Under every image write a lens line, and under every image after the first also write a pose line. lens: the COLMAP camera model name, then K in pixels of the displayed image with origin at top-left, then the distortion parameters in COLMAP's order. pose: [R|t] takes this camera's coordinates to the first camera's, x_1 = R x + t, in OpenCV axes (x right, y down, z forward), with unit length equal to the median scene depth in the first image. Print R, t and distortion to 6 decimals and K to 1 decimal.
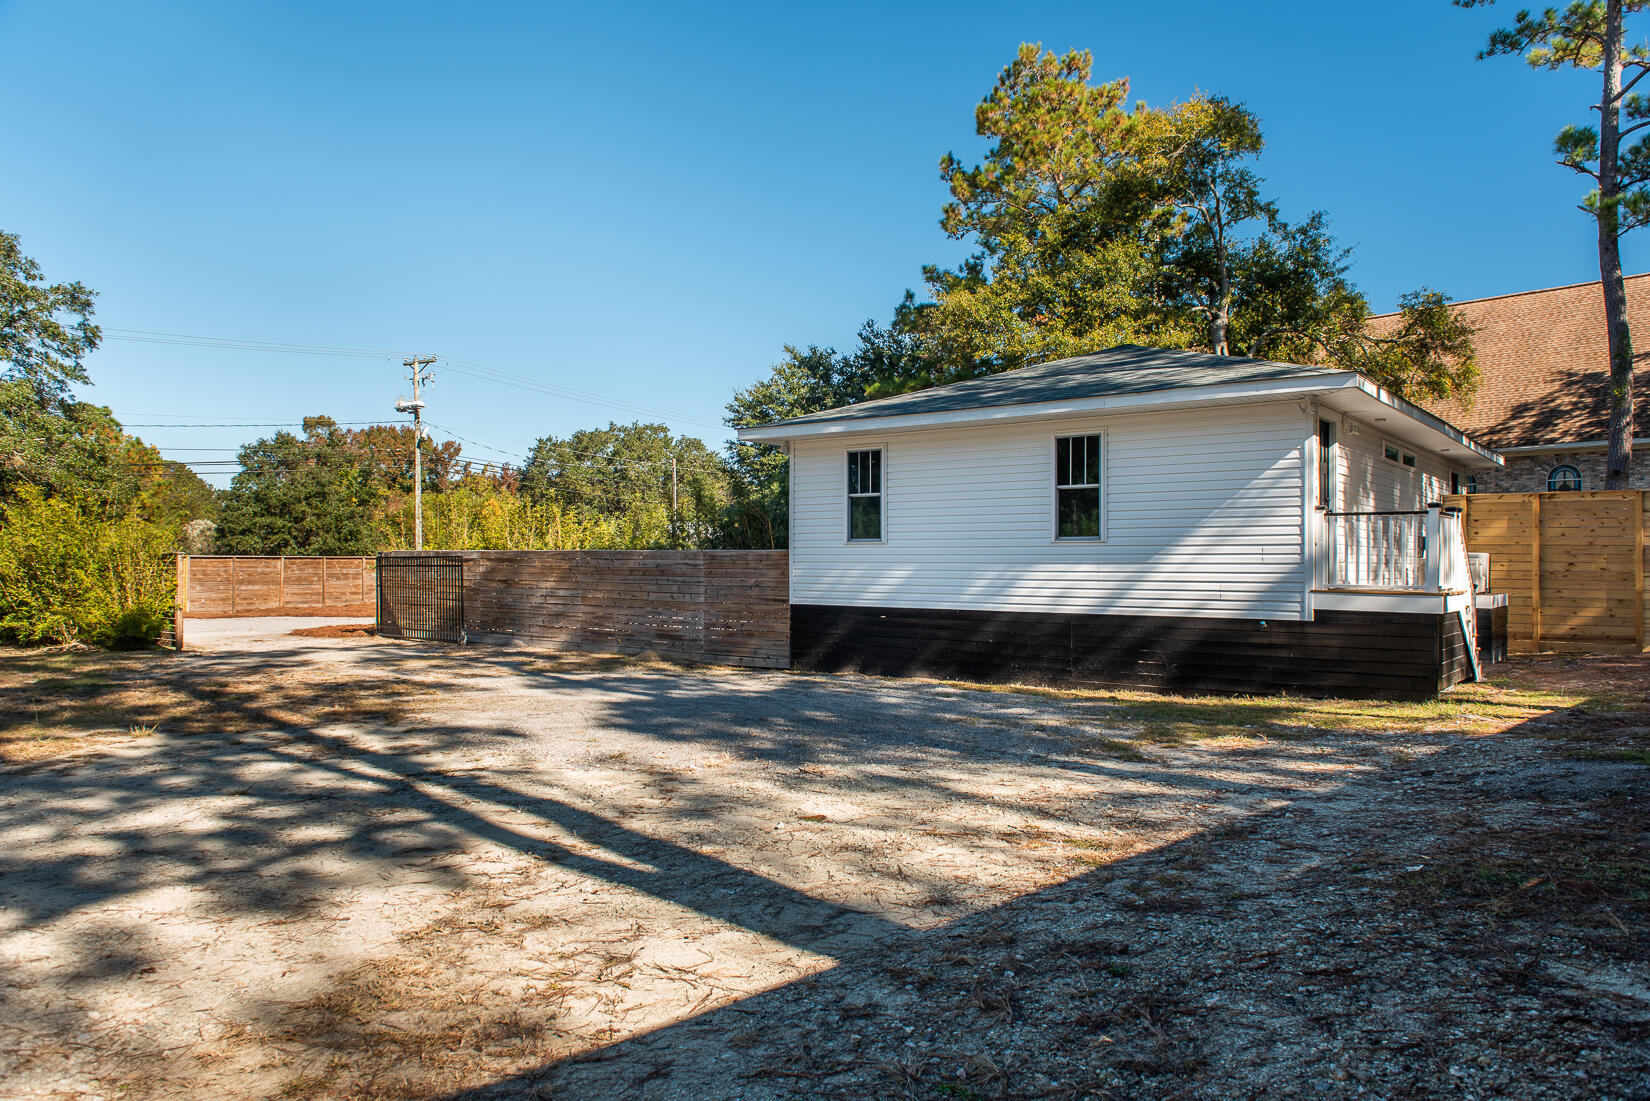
lens RADIAL K [[1124.7, 0, 821.8], [0, 1124.7, 555.6], [0, 0, 1]] dist [0.034095, -0.008779]
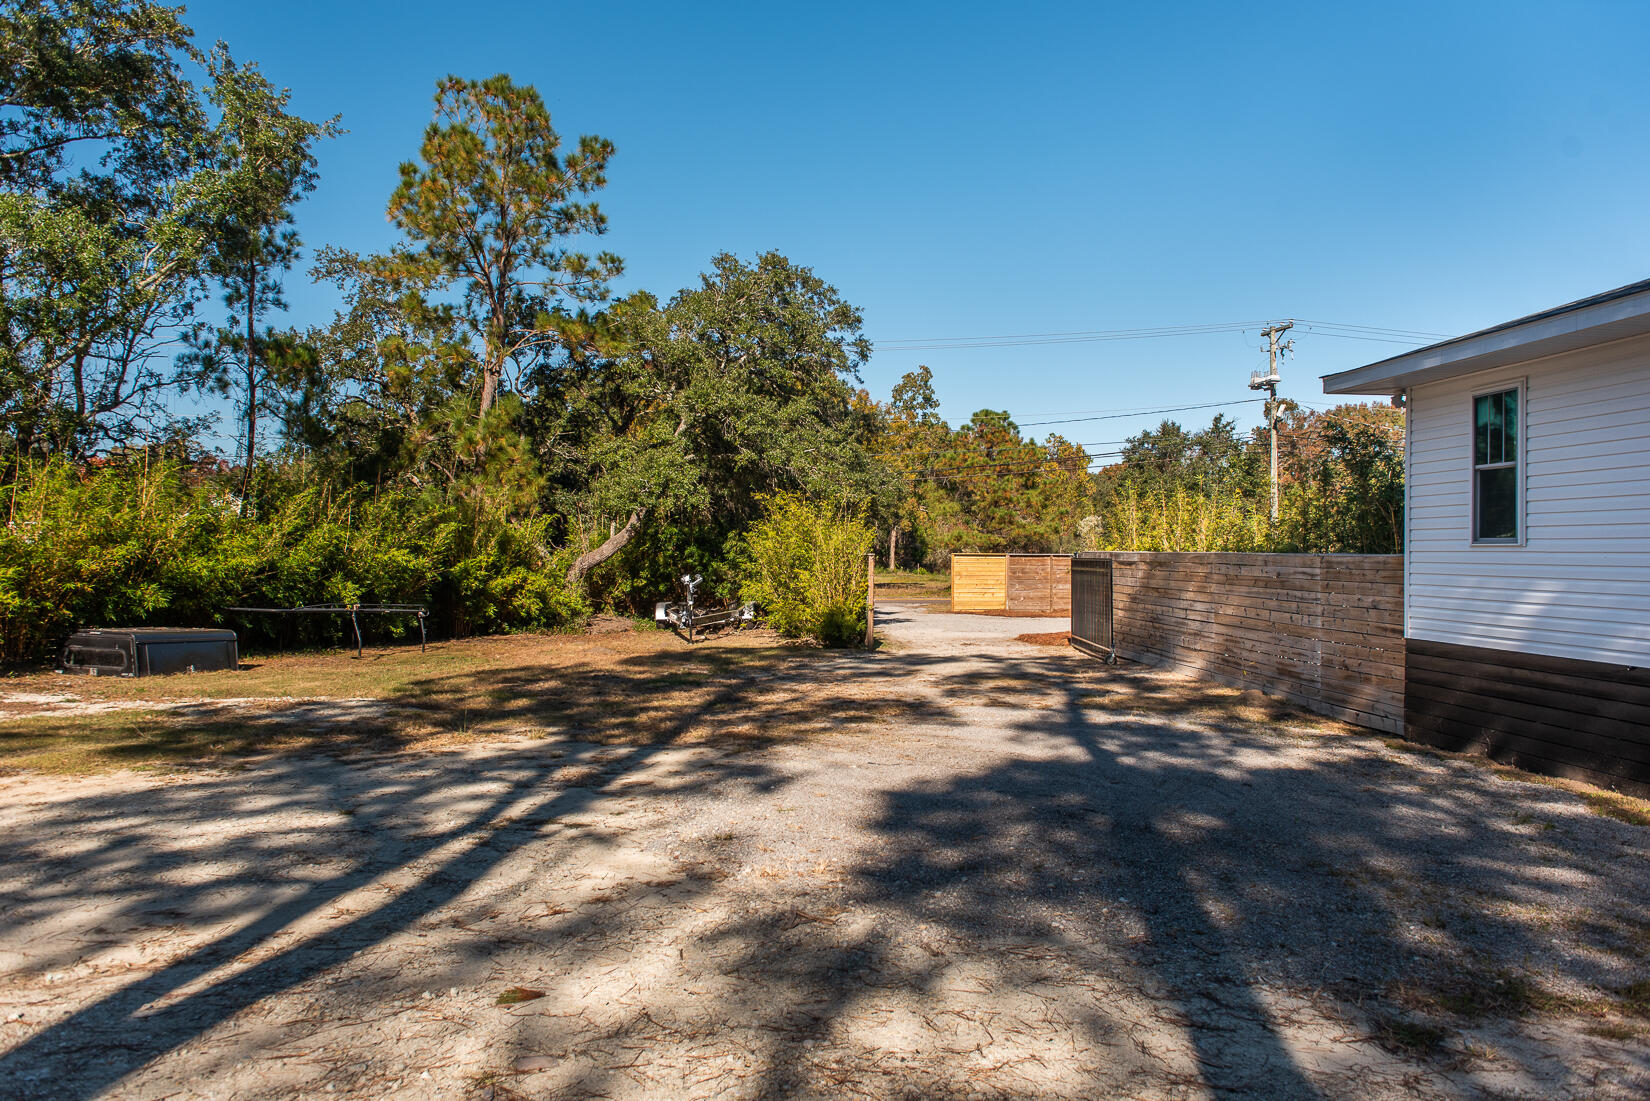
lens RADIAL K [[1232.7, 0, 824.9], [0, 1232.7, 555.2], [0, 0, 1]] dist [0.005315, -0.000029]
pose [[0.691260, 0.003059, -0.722600, 0.267394], [0.000862, 0.999987, 0.005058, -0.009143], [0.722606, -0.004119, 0.691248, 0.274006]]
